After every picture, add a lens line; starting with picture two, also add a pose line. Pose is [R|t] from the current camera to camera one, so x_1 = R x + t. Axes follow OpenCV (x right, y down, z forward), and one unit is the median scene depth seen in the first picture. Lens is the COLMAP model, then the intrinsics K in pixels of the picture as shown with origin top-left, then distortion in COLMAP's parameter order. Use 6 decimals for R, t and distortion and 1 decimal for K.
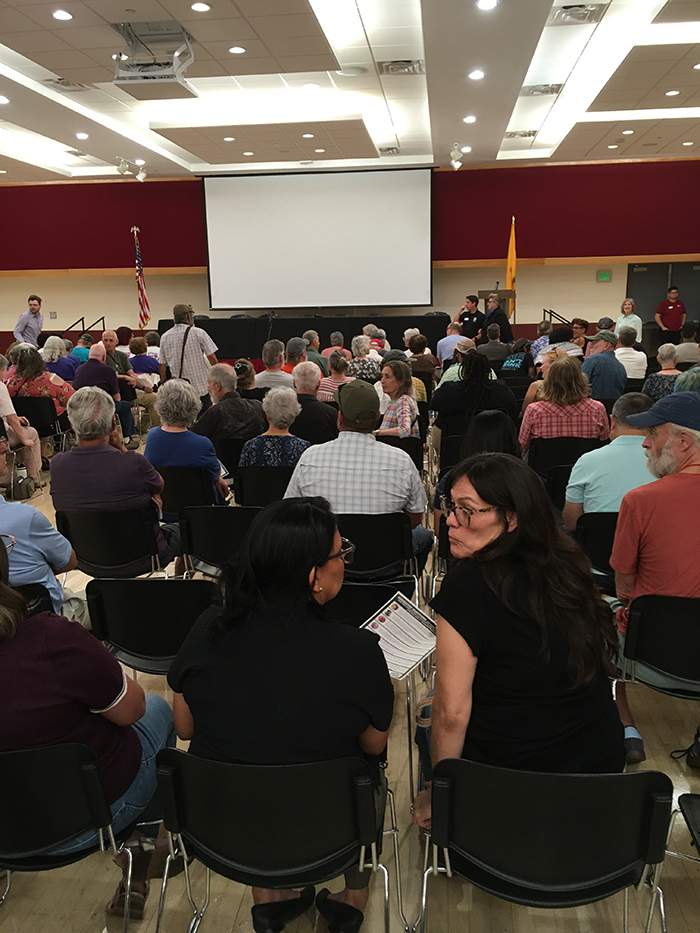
lens RADIAL K [[790.1, 0, 351.8], [0, 790.1, 465.7], [0, 0, 1]] dist [0.013945, -0.024345]
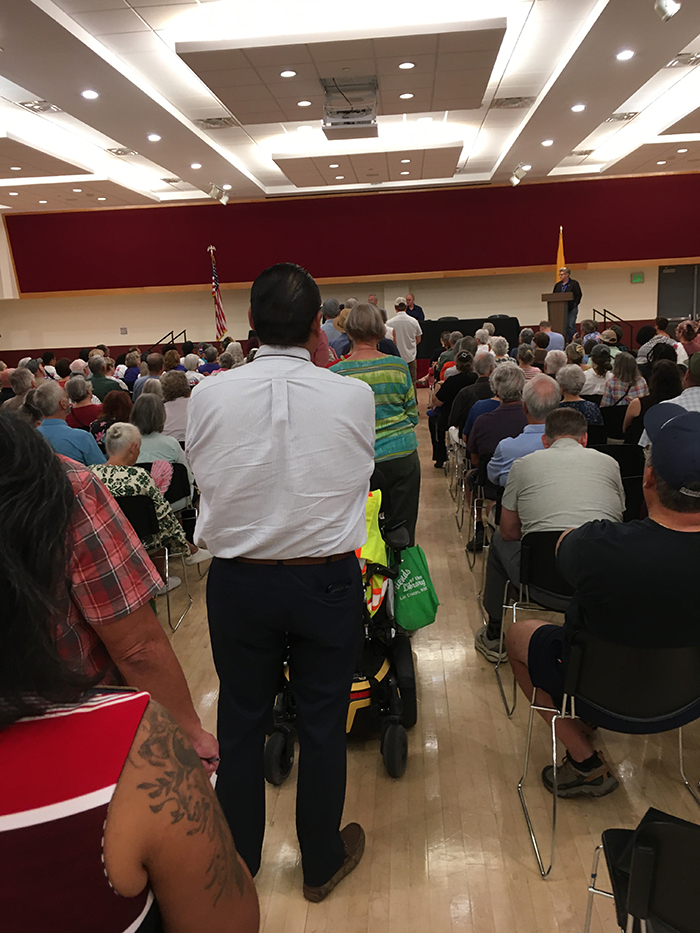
lens RADIAL K [[790.1, 0, 347.5], [0, 790.1, 467.6], [0, 0, 1]] dist [0.013945, -0.024345]
pose [[0.998676, -0.038992, 0.033553, -0.150377], [0.039309, 0.999188, -0.008851, 0.018678], [-0.033181, 0.010158, 0.999398, -0.088527]]
